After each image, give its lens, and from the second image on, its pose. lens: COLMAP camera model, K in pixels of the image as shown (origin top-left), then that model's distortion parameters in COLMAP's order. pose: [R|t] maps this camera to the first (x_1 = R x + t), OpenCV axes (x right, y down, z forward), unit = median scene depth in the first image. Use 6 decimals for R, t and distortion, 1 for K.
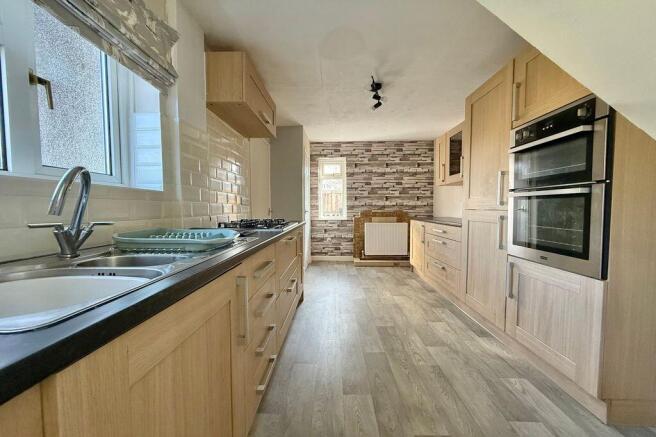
lens RADIAL K [[265.0, 0, 328.0], [0, 265.0, 218.5], [0, 0, 1]] dist [0.009631, 0.000324]
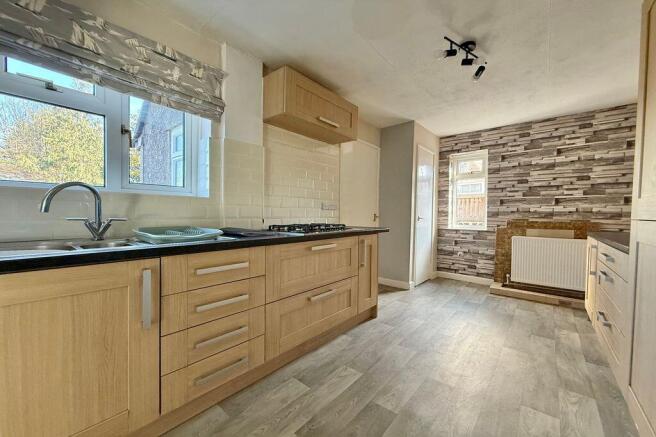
lens RADIAL K [[265.0, 0, 328.0], [0, 265.0, 218.5], [0, 0, 1]] dist [0.009631, 0.000324]
pose [[0.776749, 0.024477, -0.629334, 0.199953], [-0.039586, 0.999166, -0.009997, -0.004057], [0.628565, 0.032678, 0.777070, 0.118083]]
